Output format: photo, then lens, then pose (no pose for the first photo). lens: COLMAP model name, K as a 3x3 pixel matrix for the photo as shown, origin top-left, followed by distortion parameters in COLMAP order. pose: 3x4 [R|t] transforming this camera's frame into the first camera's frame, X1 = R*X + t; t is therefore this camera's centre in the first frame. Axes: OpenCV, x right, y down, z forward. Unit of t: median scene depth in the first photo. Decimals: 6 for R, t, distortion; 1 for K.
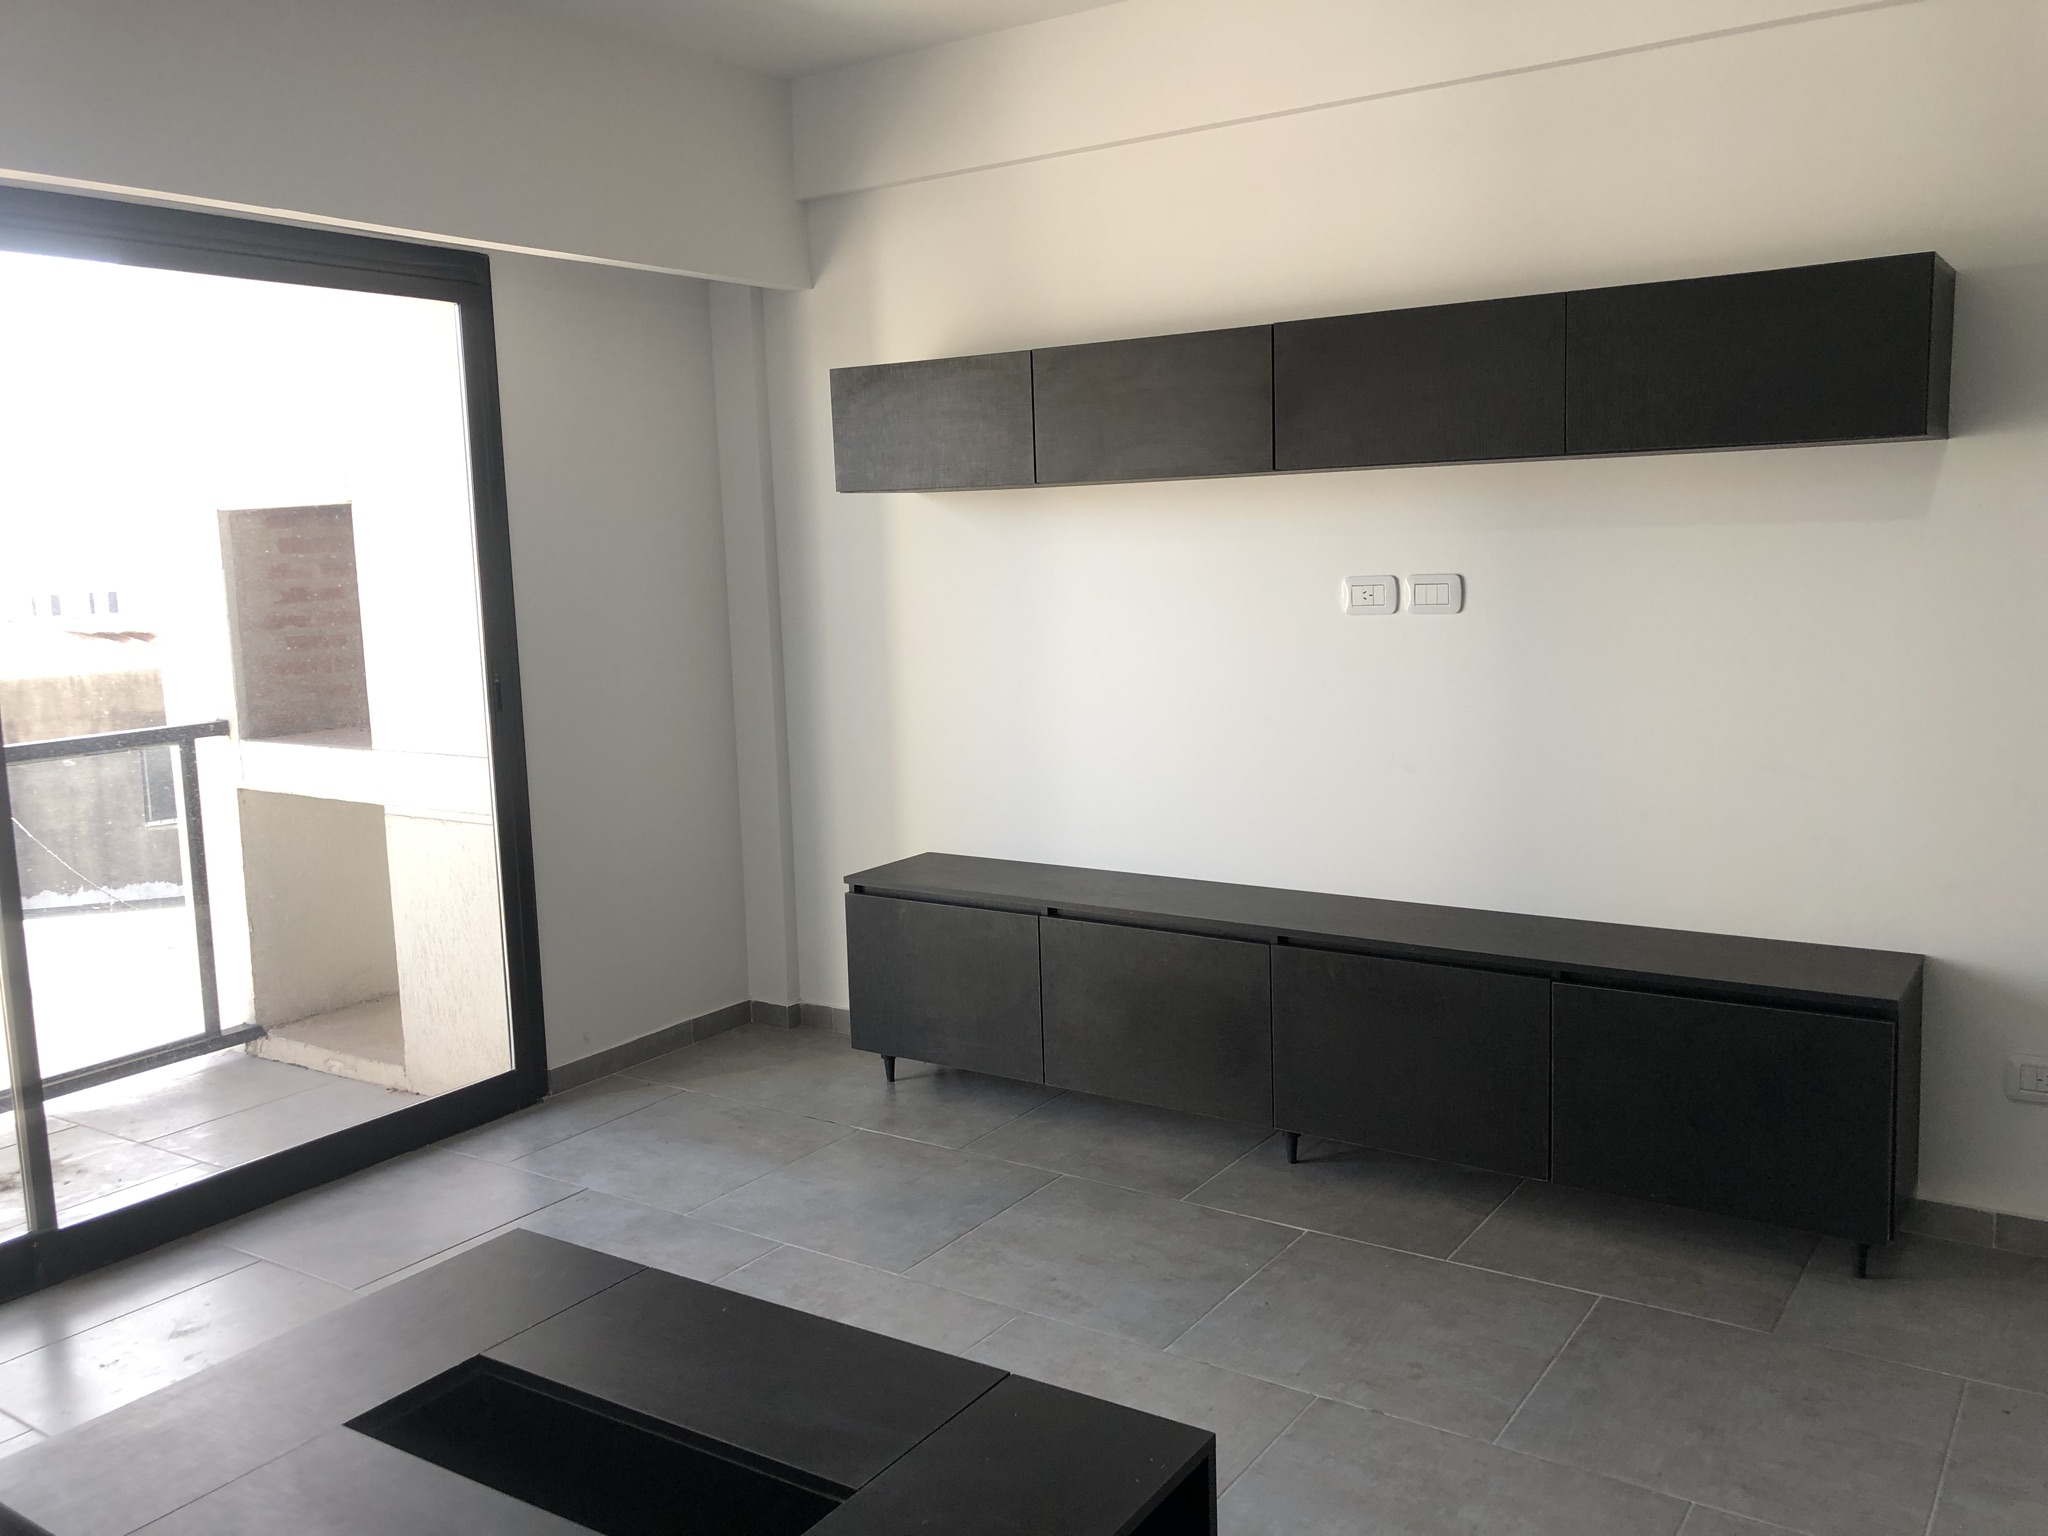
lens RADIAL K [[1690.5, 0, 1039.1], [0, 1690.5, 763.1], [0, 0, 1]] dist [0.049250, -0.066018]
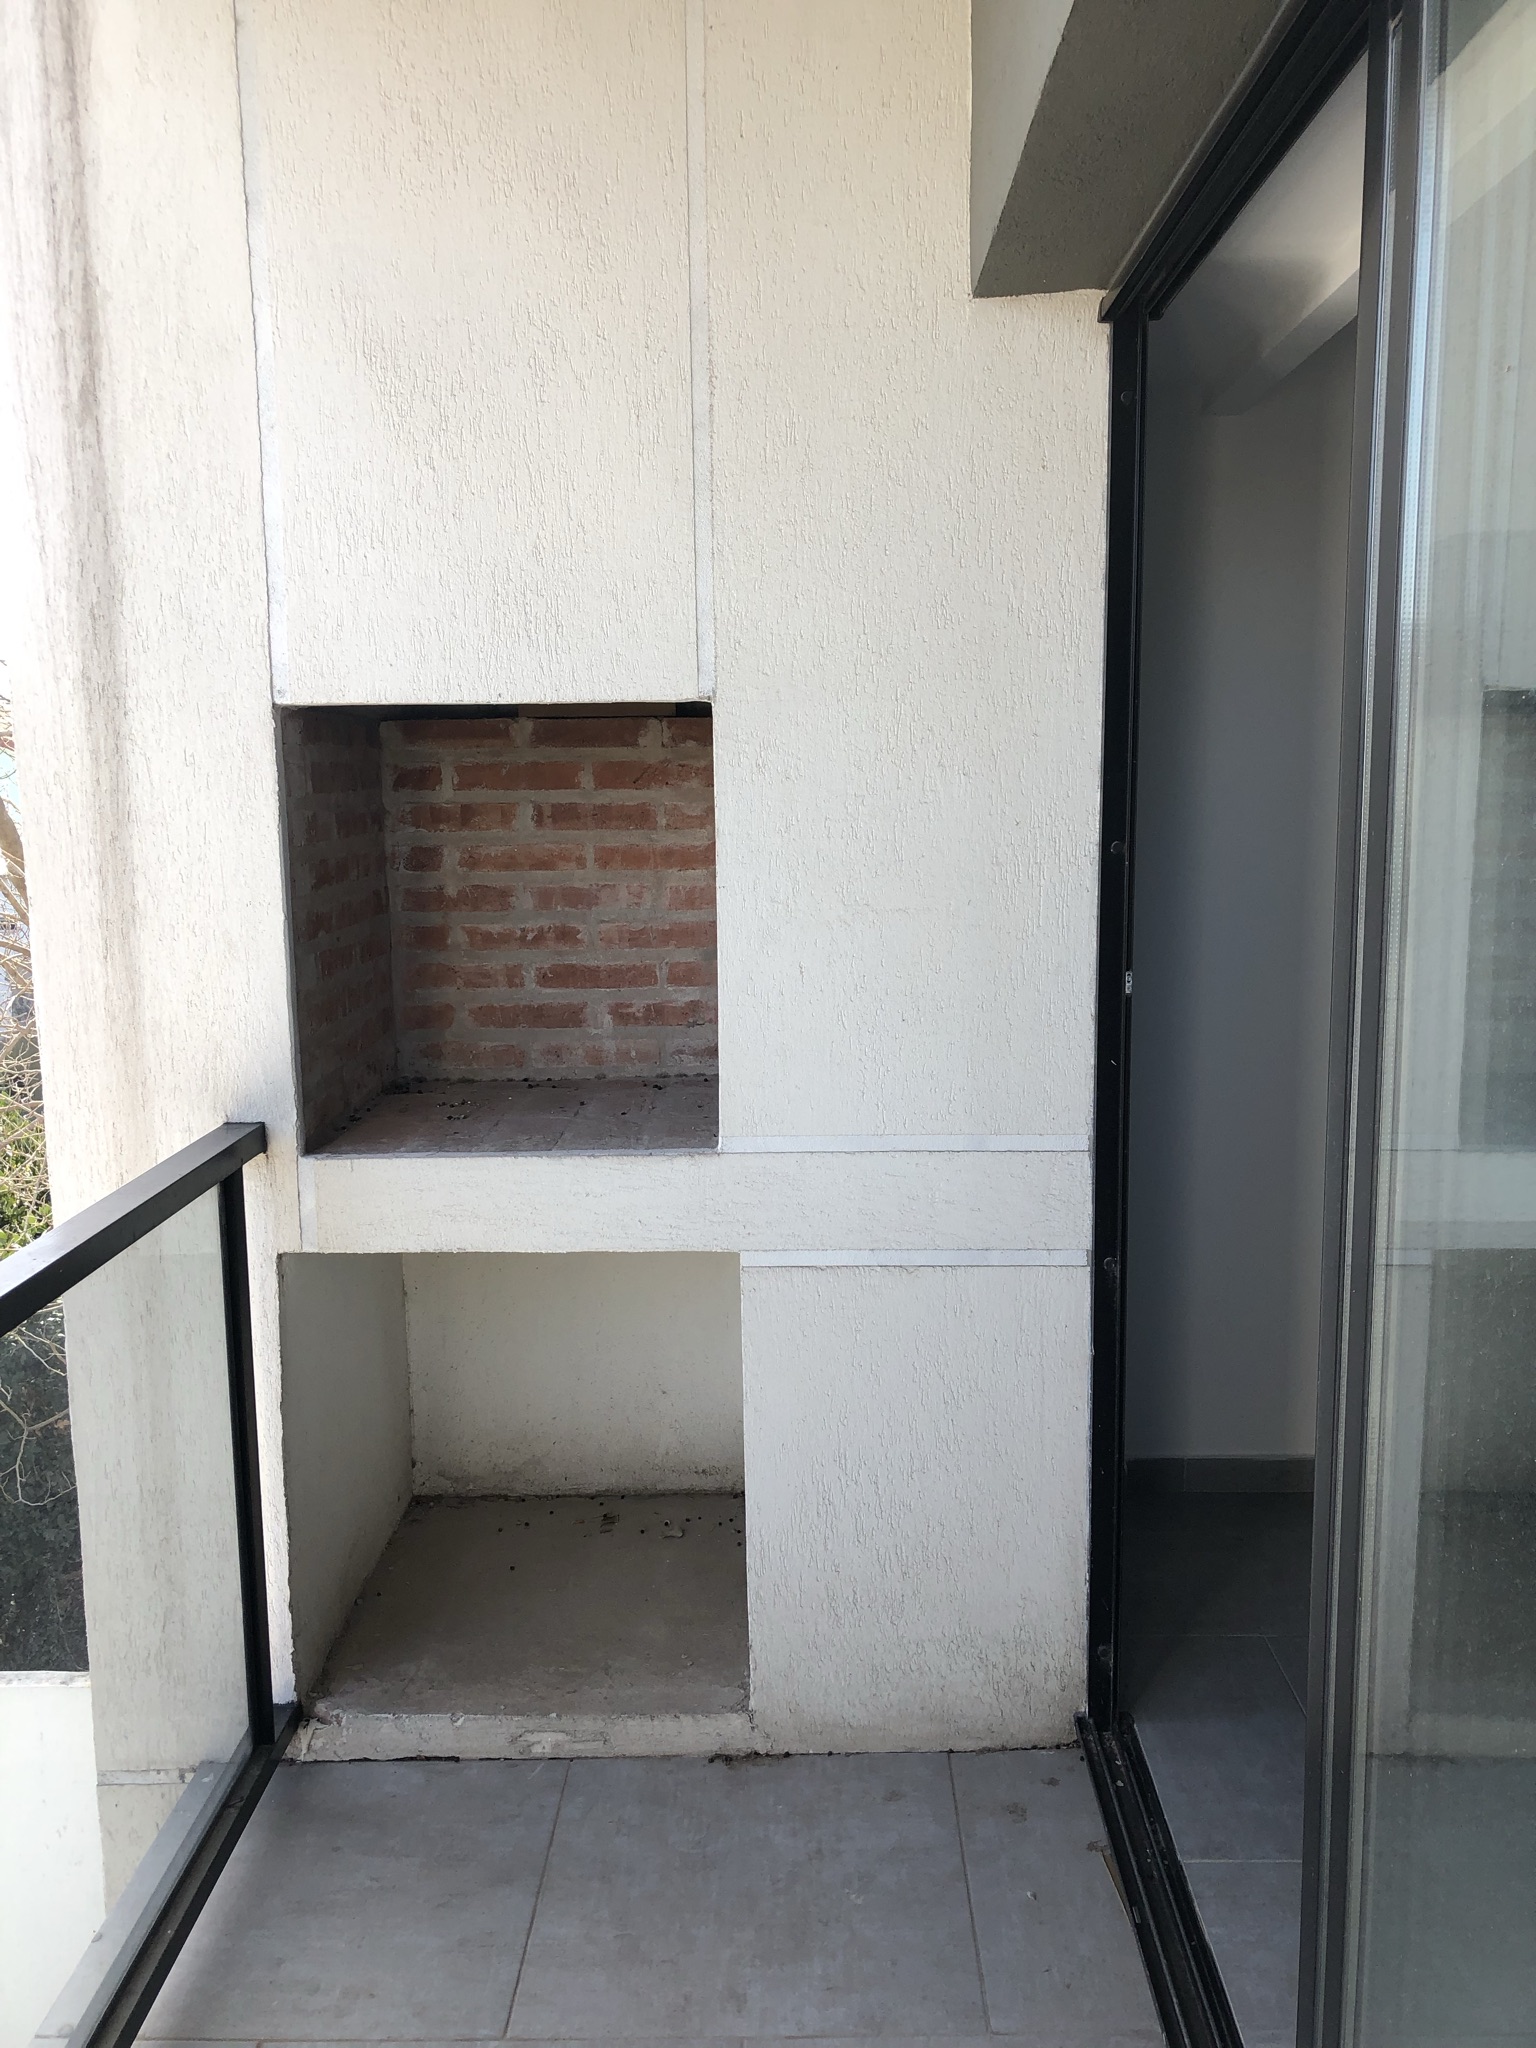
lens RADIAL K [[1690.5, 0, 772.1], [0, 1690.5, 1026.8], [0, 0, 1]] dist [0.049250, -0.066018]
pose [[0.844106, -0.067361, 0.531929, -0.674383], [0.063402, 0.997656, 0.025728, -0.062278], [-0.532415, 0.012008, 0.846398, 0.542307]]
